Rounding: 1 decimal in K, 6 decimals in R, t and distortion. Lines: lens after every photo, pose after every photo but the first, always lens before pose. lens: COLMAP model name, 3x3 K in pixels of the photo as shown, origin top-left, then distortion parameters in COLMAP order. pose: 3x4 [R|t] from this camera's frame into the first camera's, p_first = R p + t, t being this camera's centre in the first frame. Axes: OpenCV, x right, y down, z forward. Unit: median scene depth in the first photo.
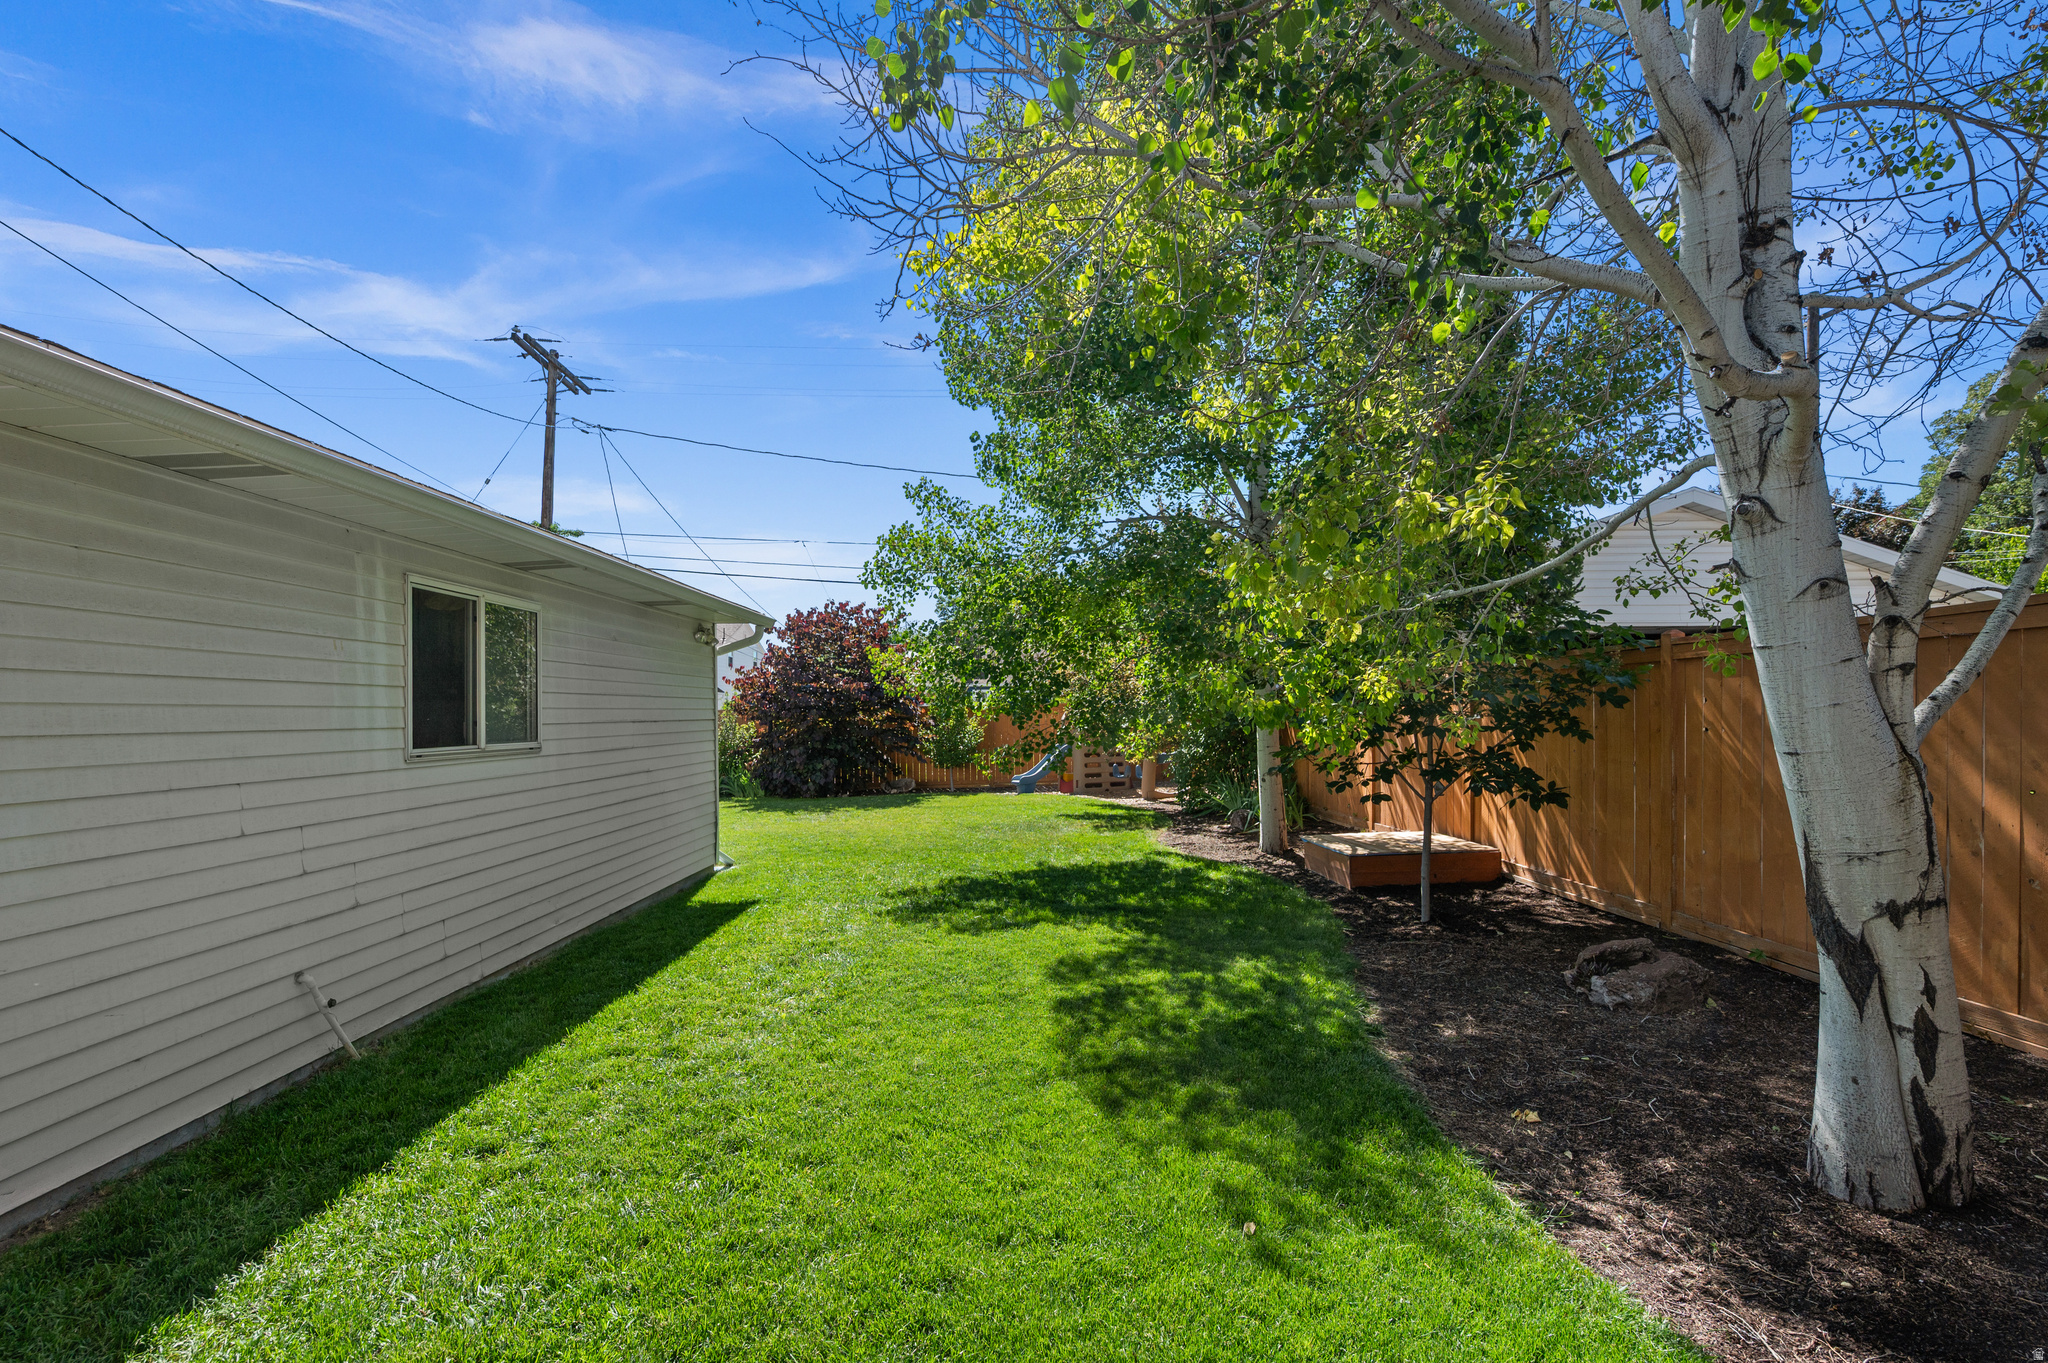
lens RADIAL K [[898.2, 0, 1026.2], [0, 898.2, 712.7], [0, 0, 1]] dist [0.011571, 0.000081]
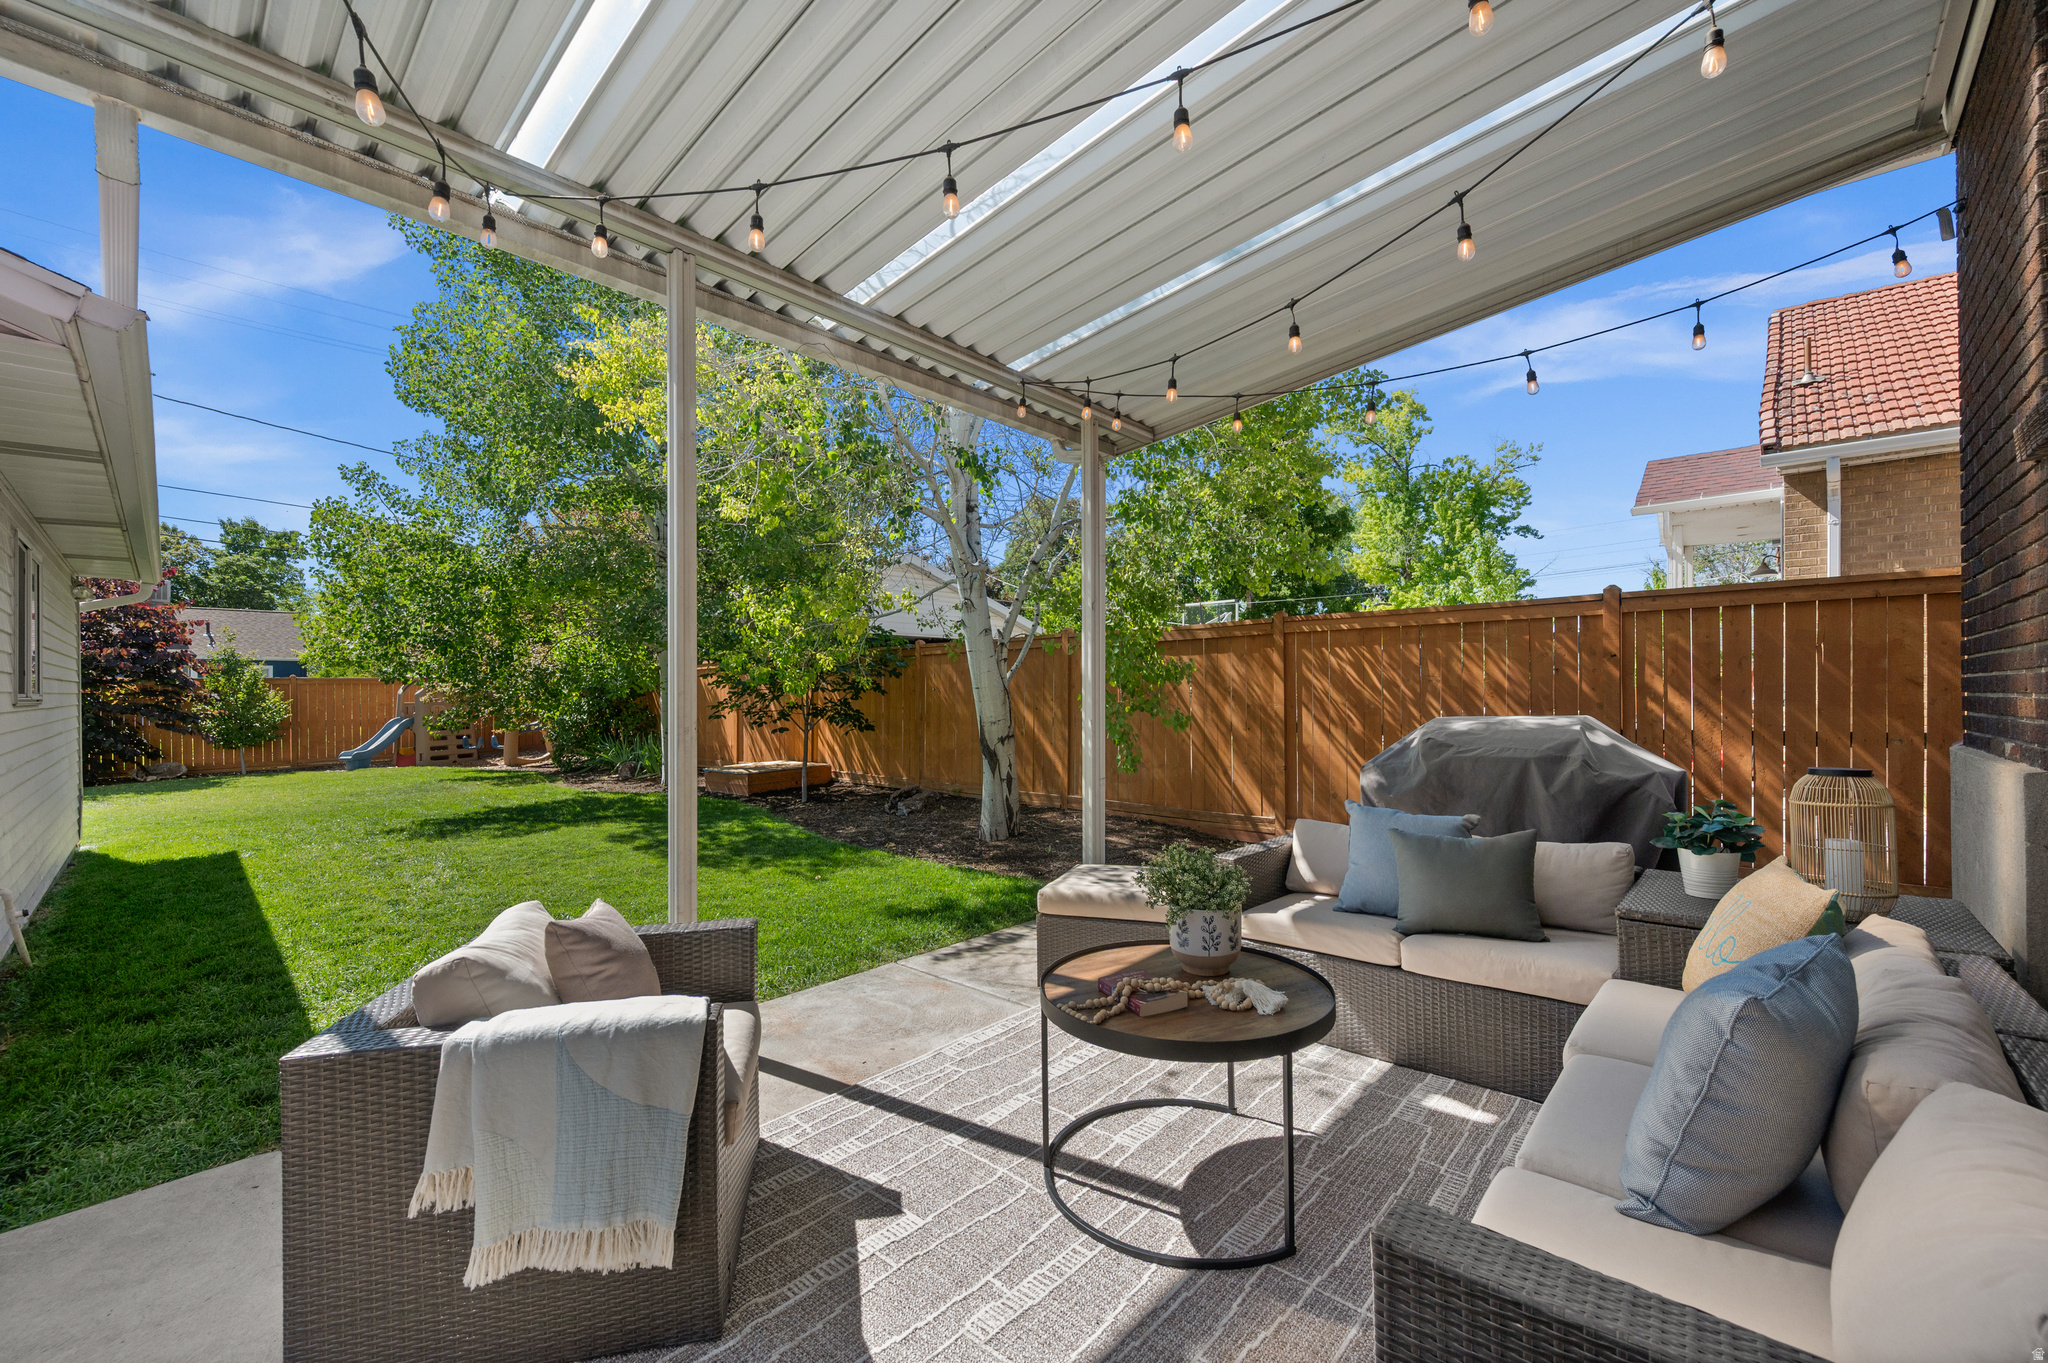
lens RADIAL K [[798.6, 0, 1023.6], [0, 798.6, 691.6], [0, 0, 1]] dist [0.000535, 0.000036]
pose [[0.694073, 0.006496, 0.719875, -0.384213], [-0.001140, 0.999968, -0.007923, 0.035930], [-0.719904, 0.004678, 0.694058, -0.378151]]
